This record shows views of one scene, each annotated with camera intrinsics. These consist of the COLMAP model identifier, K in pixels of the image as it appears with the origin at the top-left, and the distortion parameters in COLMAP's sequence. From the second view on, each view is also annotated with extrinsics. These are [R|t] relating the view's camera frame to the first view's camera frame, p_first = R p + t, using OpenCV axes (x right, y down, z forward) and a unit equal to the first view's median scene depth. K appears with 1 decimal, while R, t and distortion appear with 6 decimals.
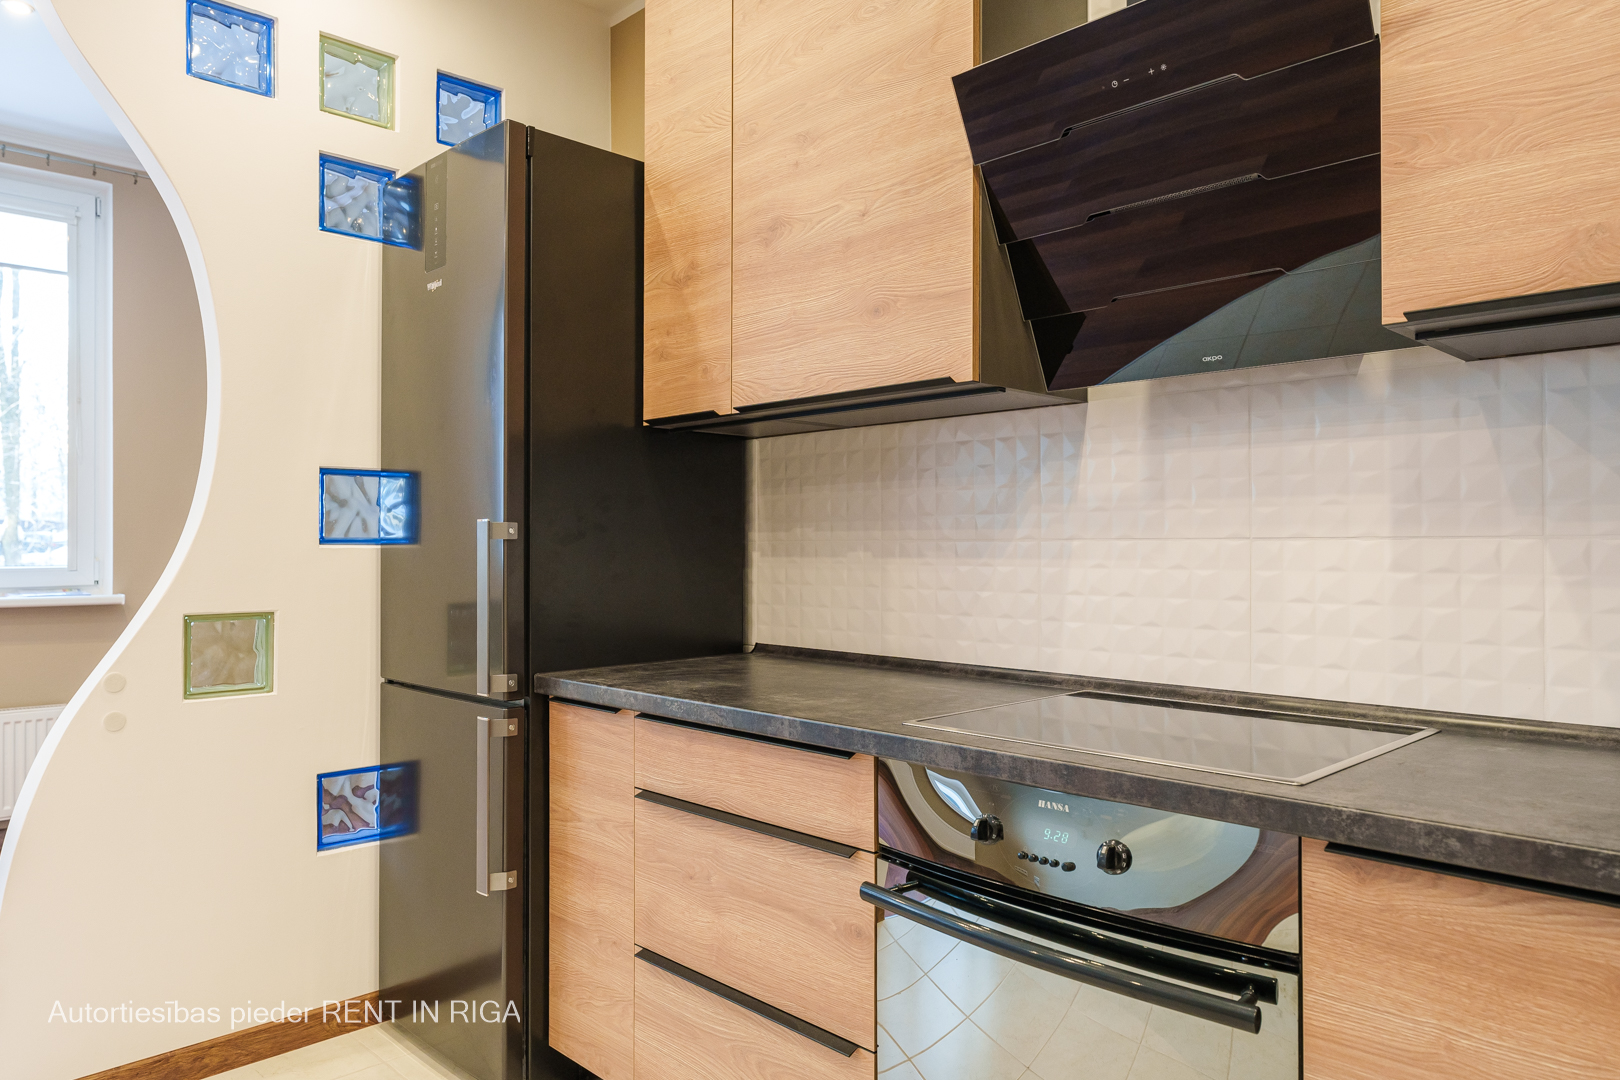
lens RADIAL K [[1078.0, 0, 810.0], [0, 1078.0, 540.0], [0, 0, 1]] dist [0.002697, -0.000073]
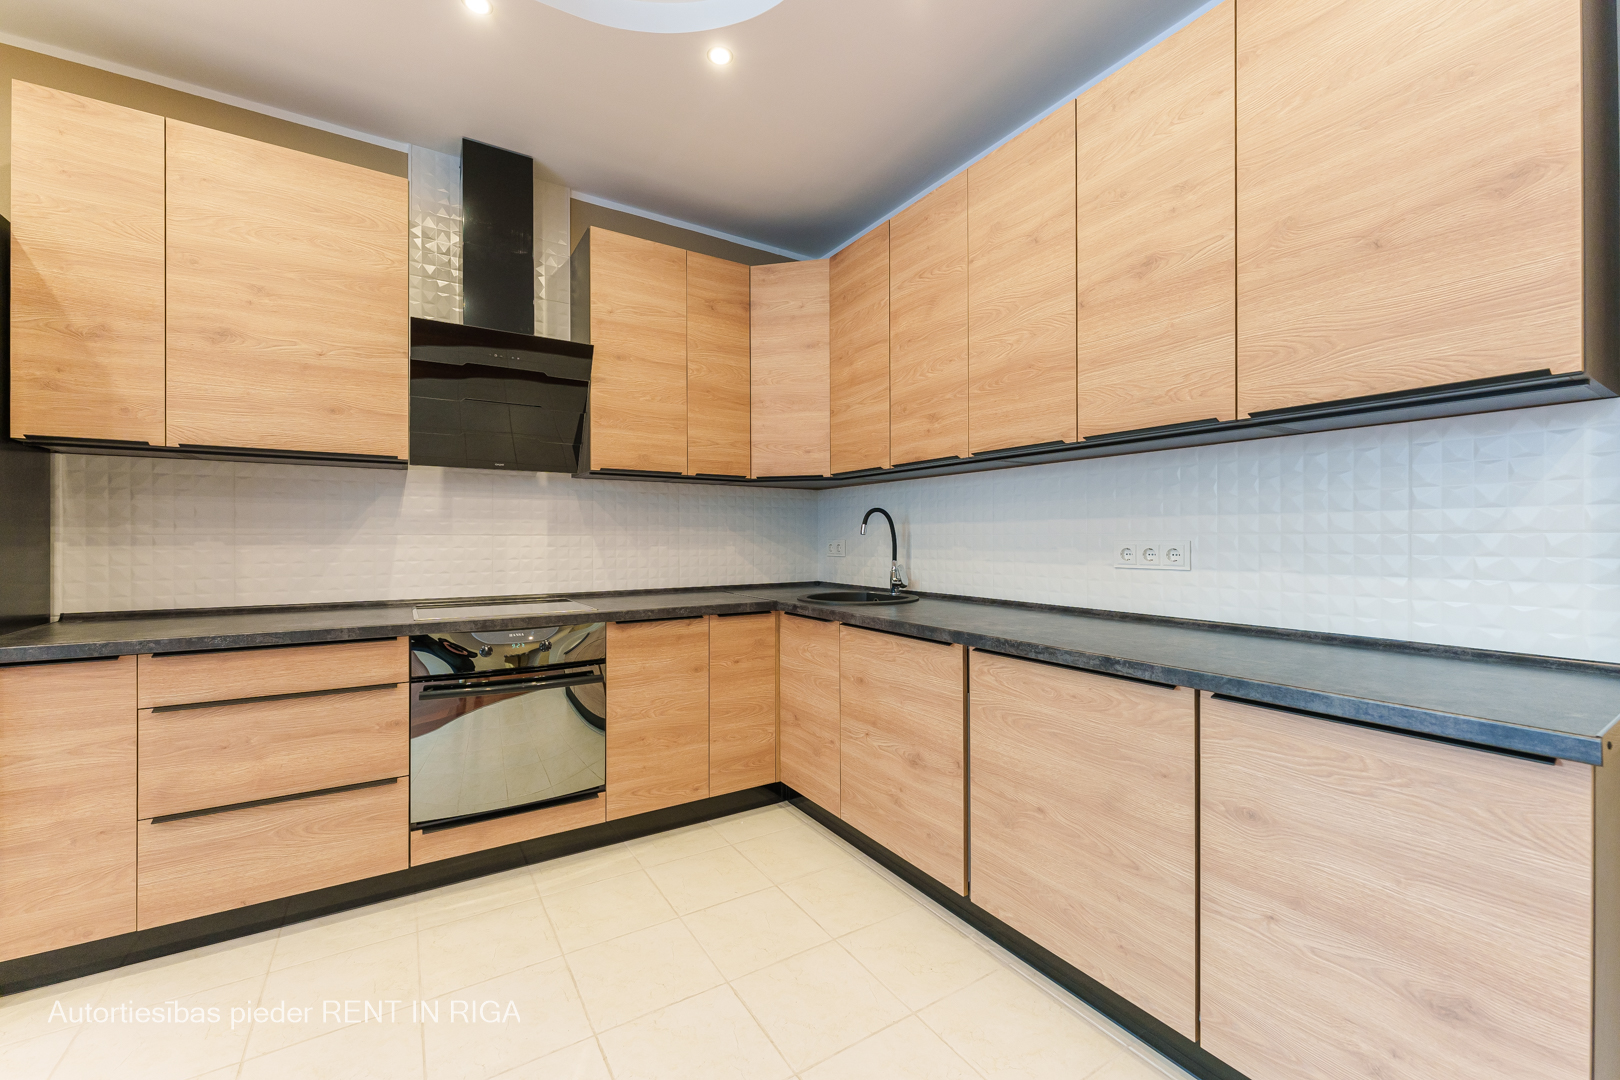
lens RADIAL K [[643.4, 0, 805.0], [0, 643.4, 537.8], [0, 0, 1]] dist [0.000901, -0.000070]
pose [[0.208656, 0.001420, 0.977988, -0.772783], [-0.006110, 0.999981, -0.000148, 0.000837], [-0.977970, -0.005944, 0.208661, -0.021958]]
